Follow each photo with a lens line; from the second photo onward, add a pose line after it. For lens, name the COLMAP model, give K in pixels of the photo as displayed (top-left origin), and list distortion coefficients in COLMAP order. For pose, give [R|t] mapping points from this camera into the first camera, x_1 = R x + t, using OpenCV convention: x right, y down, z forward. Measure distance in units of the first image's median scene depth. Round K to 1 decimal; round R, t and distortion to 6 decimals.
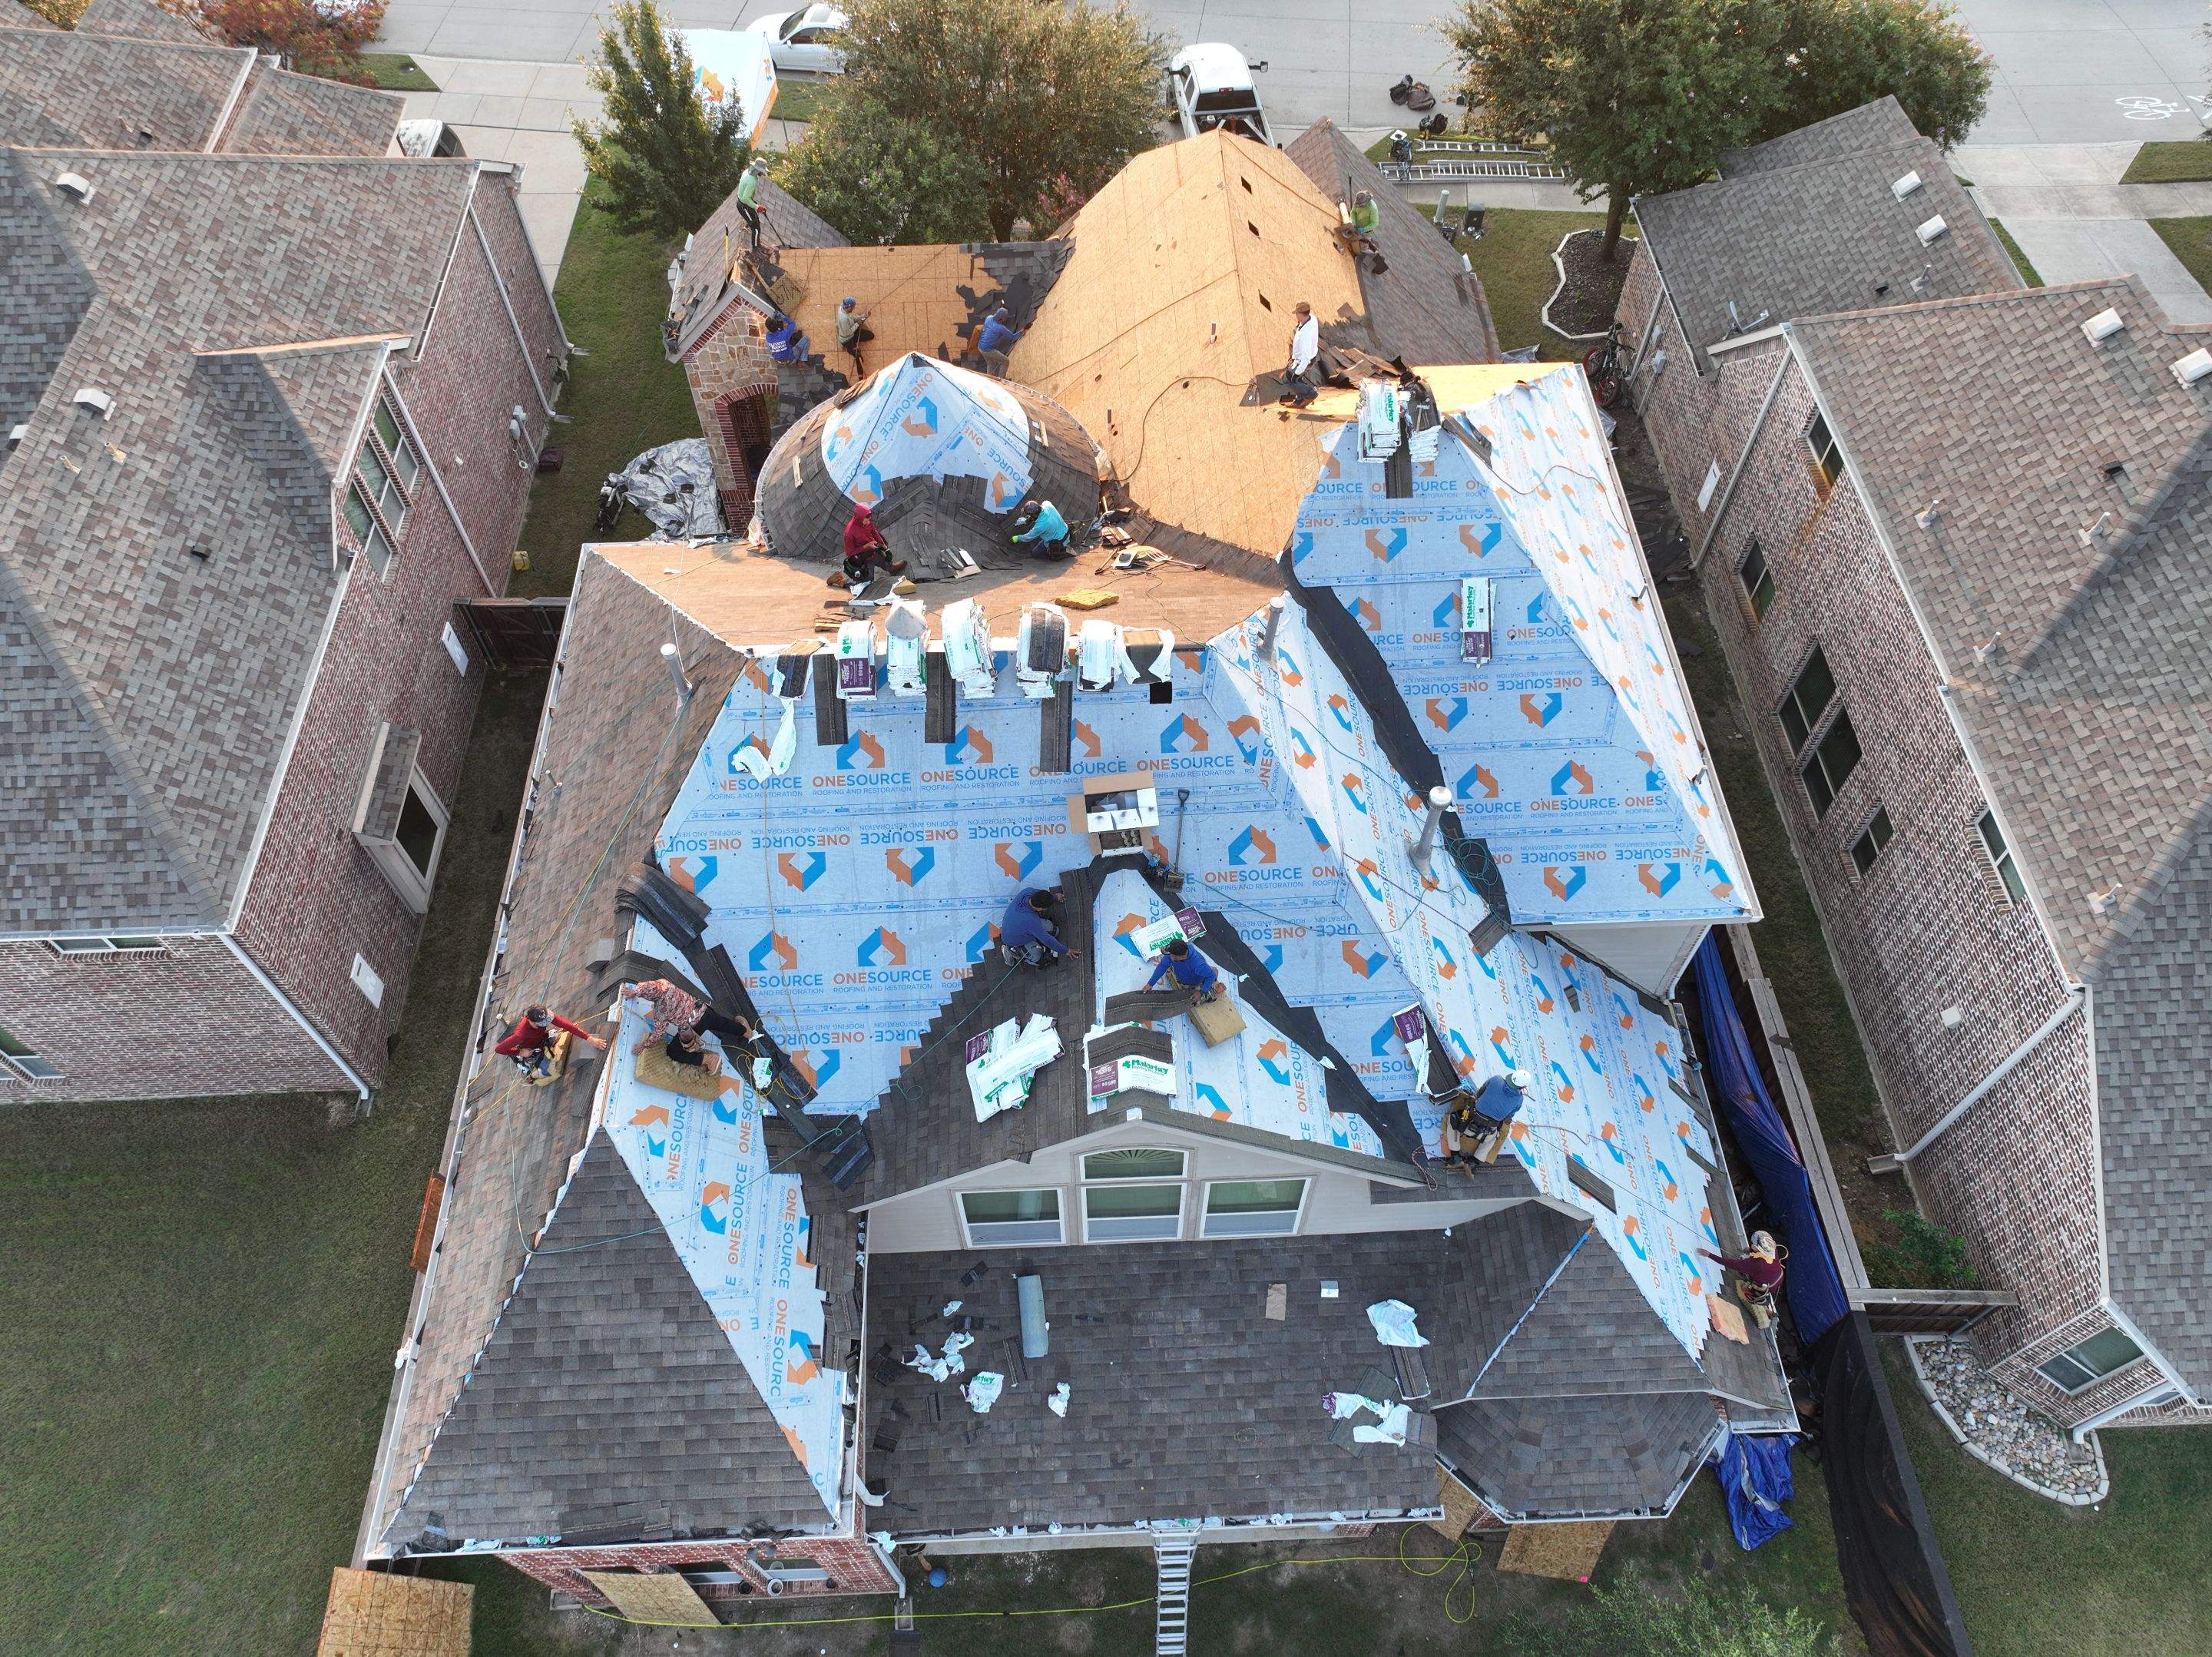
lens RADIAL K [[1557.1, 0, 1106.0], [0, 1557.1, 828.5], [0, 0, 1]] dist [-0.005544, 0.025876]
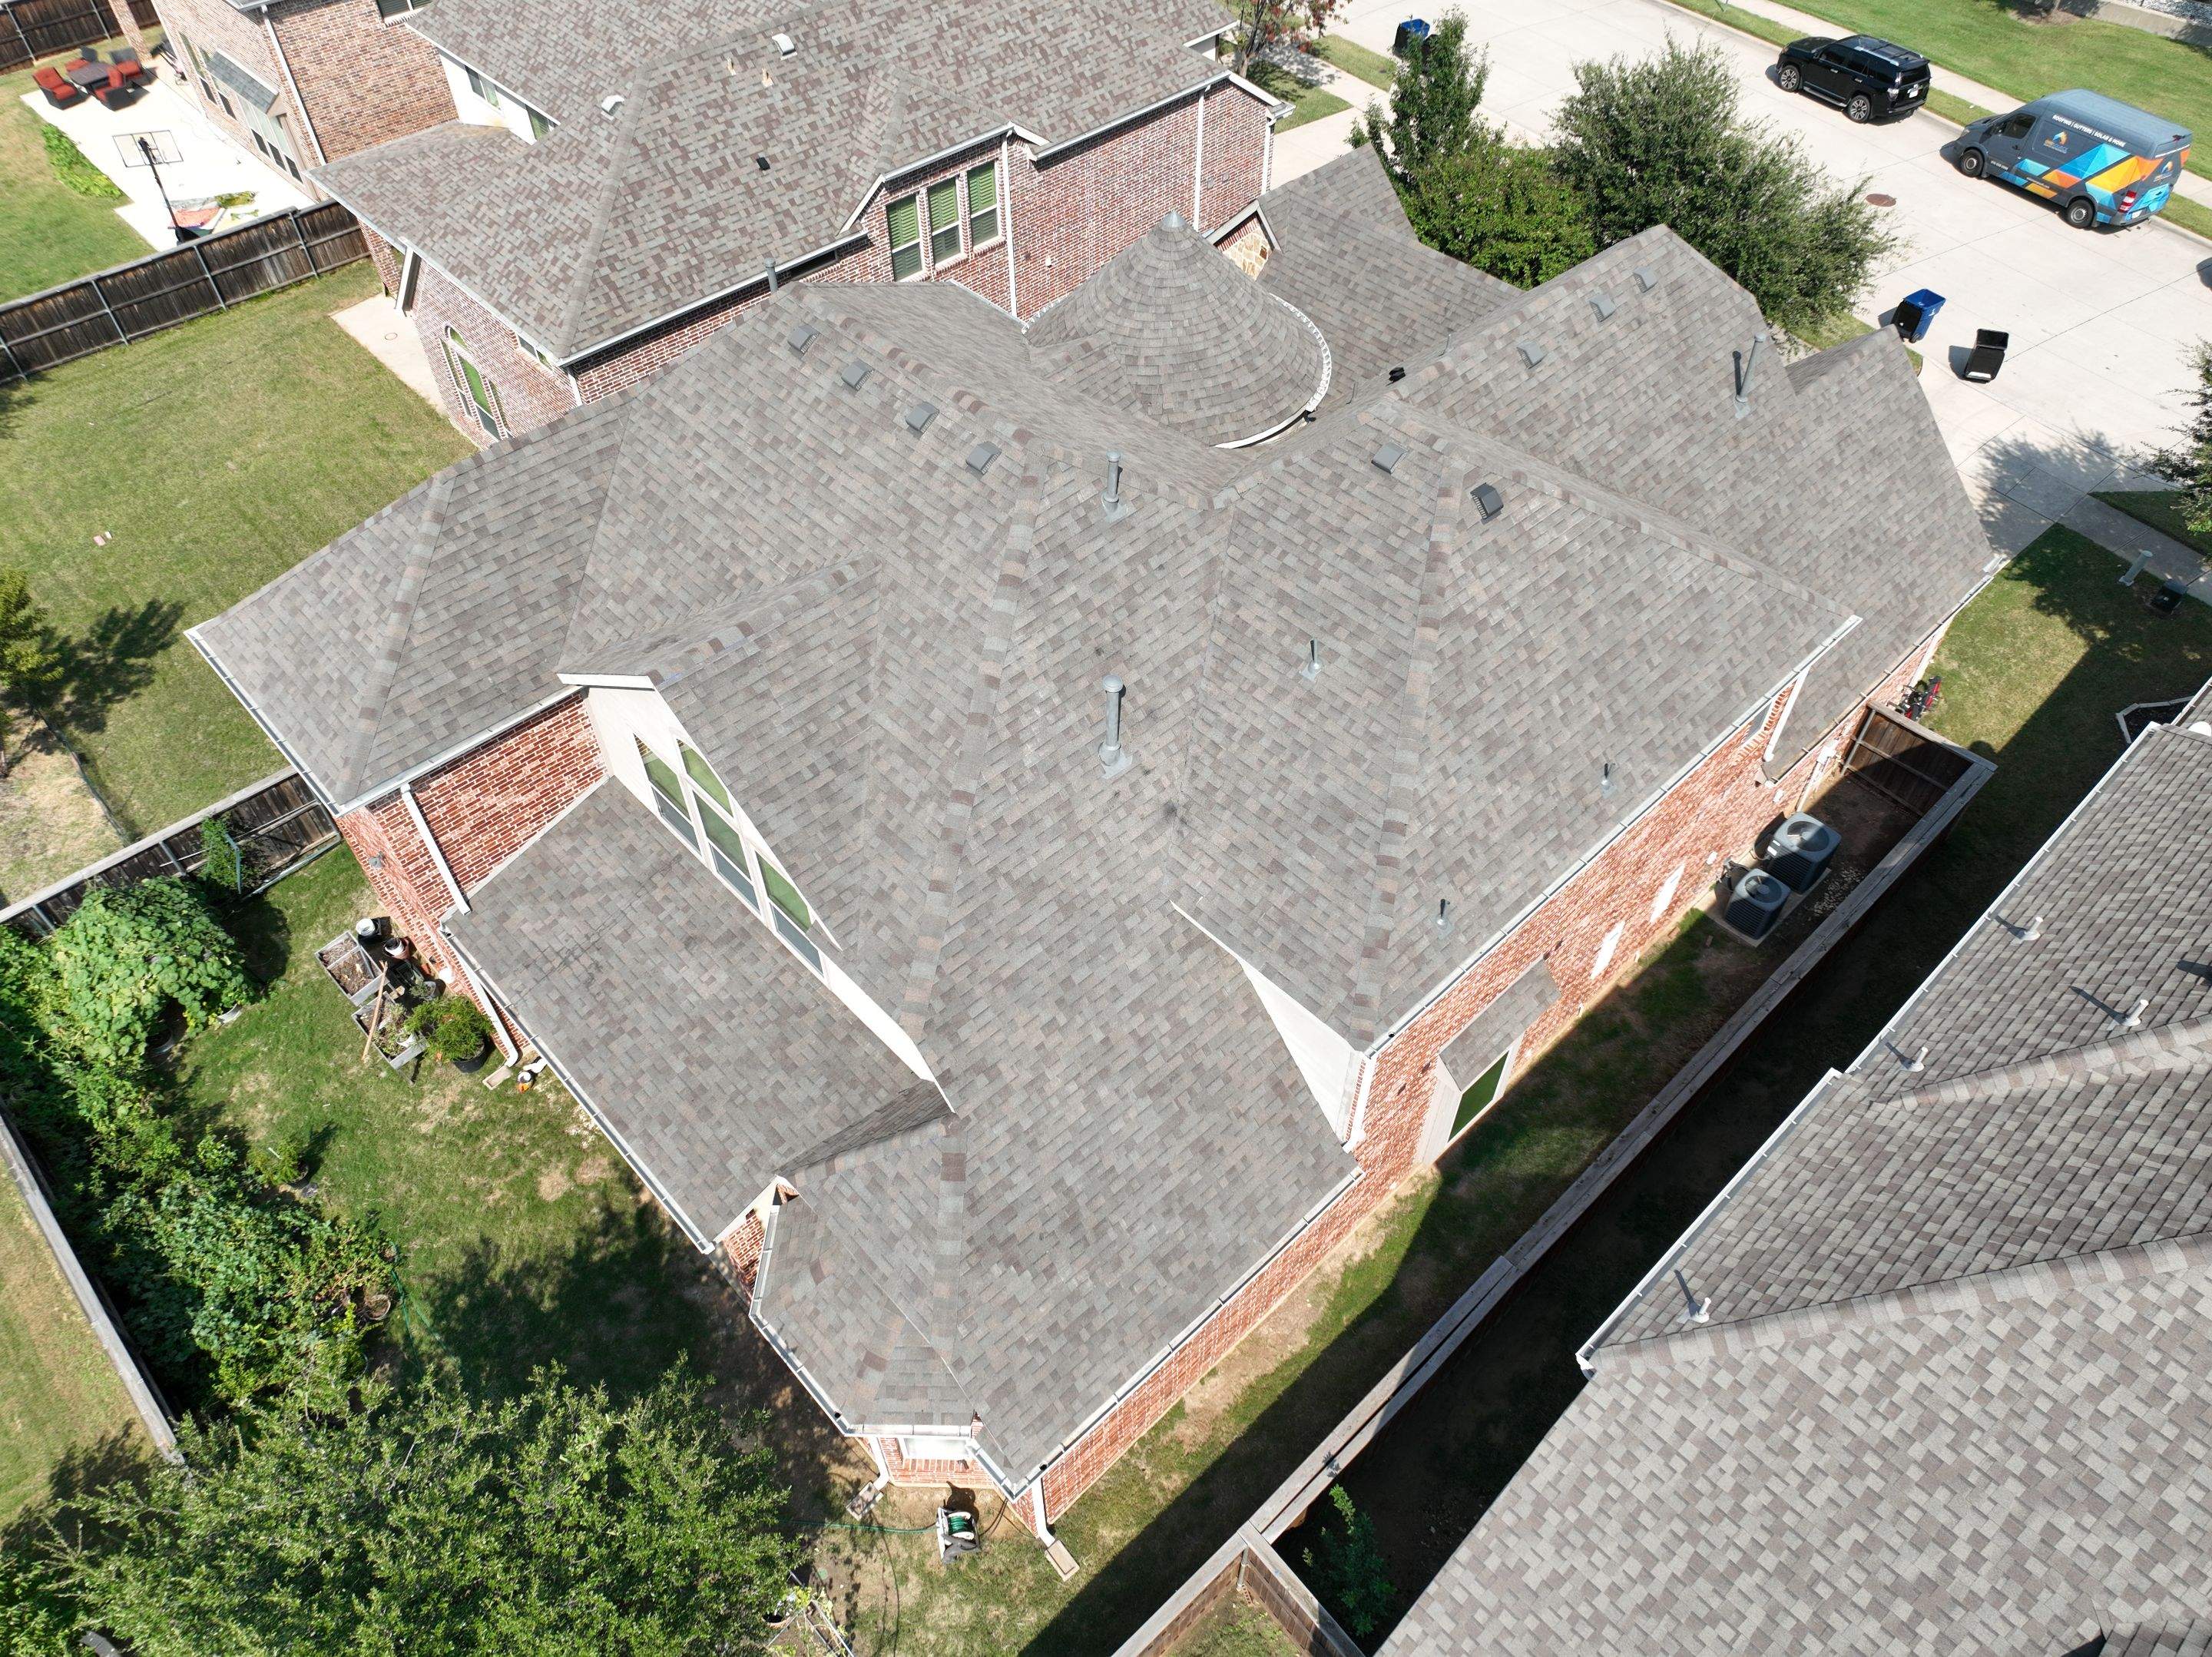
lens RADIAL K [[1557.1, 0, 1106.0], [0, 1557.1, 828.5], [0, 0, 1]] dist [-0.005544, 0.025876]
pose [[0.652608, 0.569457, -0.499822, 0.707172], [-0.621764, 0.779484, 0.076256, -0.019143], [0.433028, 0.261006, 0.862765, 0.145152]]
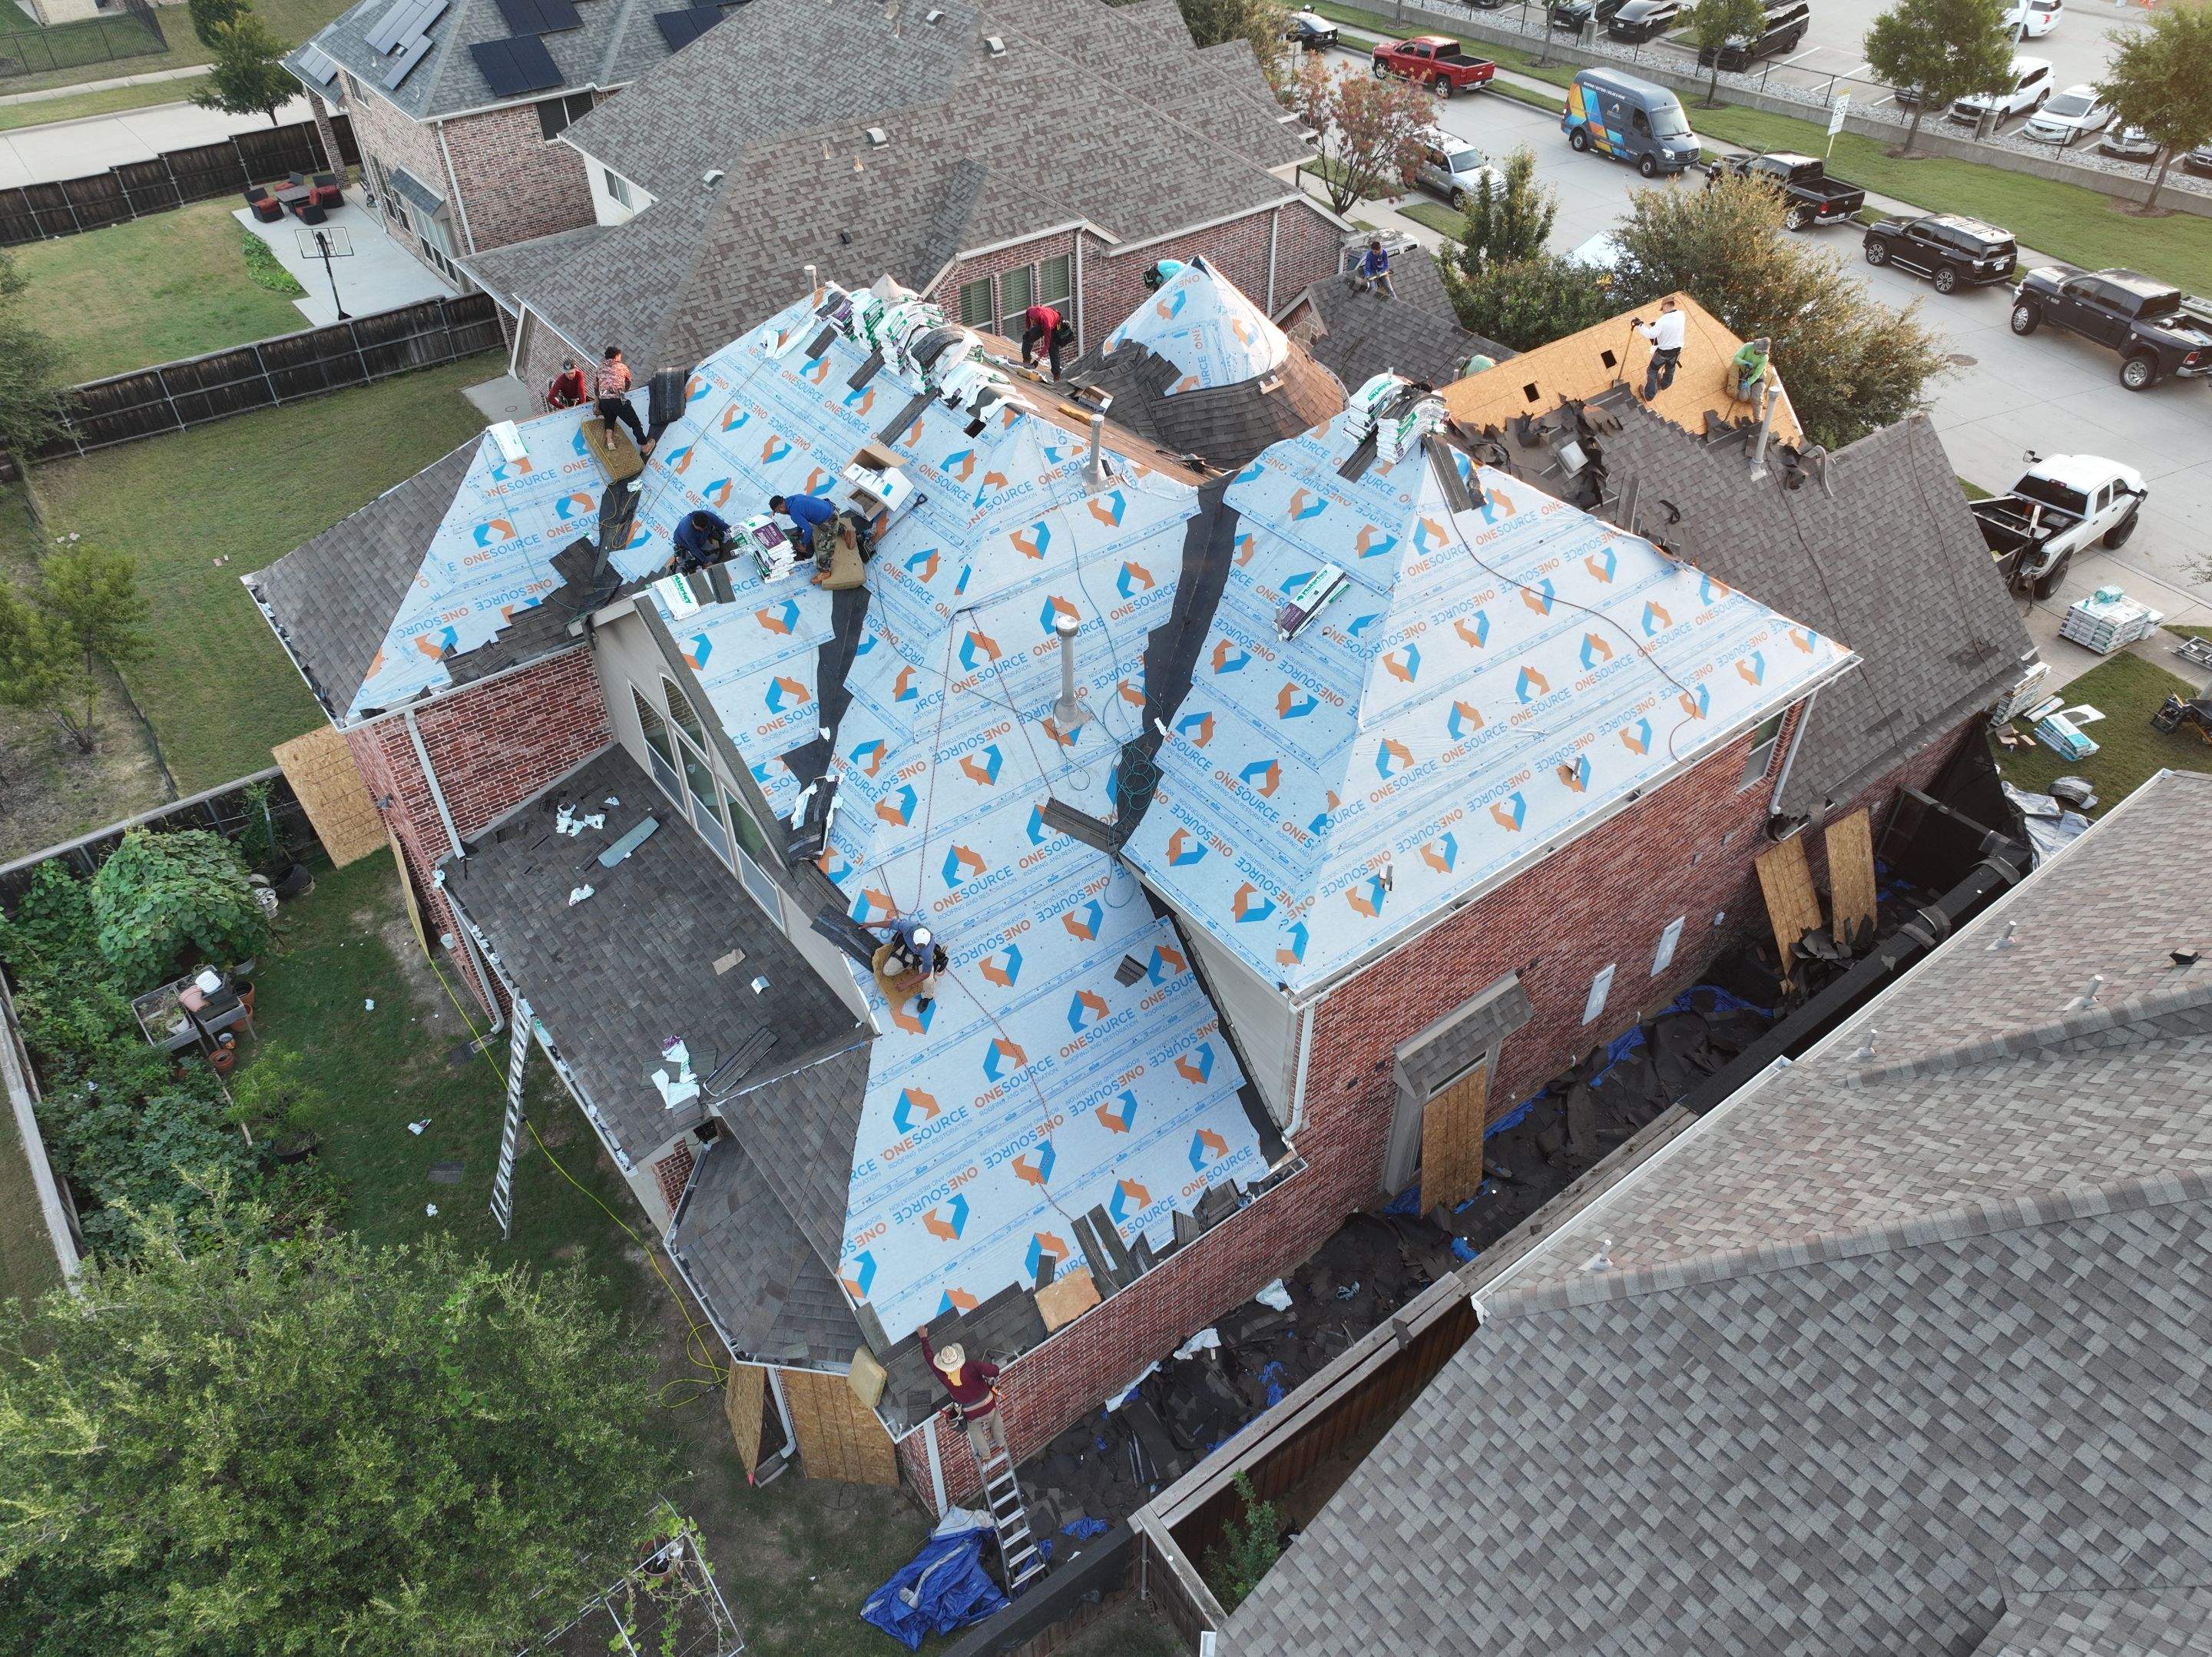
lens RADIAL K [[1558.7, 0, 1106.0], [0, 1558.7, 828.5], [0, 0, 1]] dist [-0.000026, 0.021139]
pose [[0.570968, 0.541139, -0.617385, 0.861513], [-0.672048, 0.740011, 0.027100, 0.031276], [0.471537, 0.399439, 0.786194, 0.235668]]
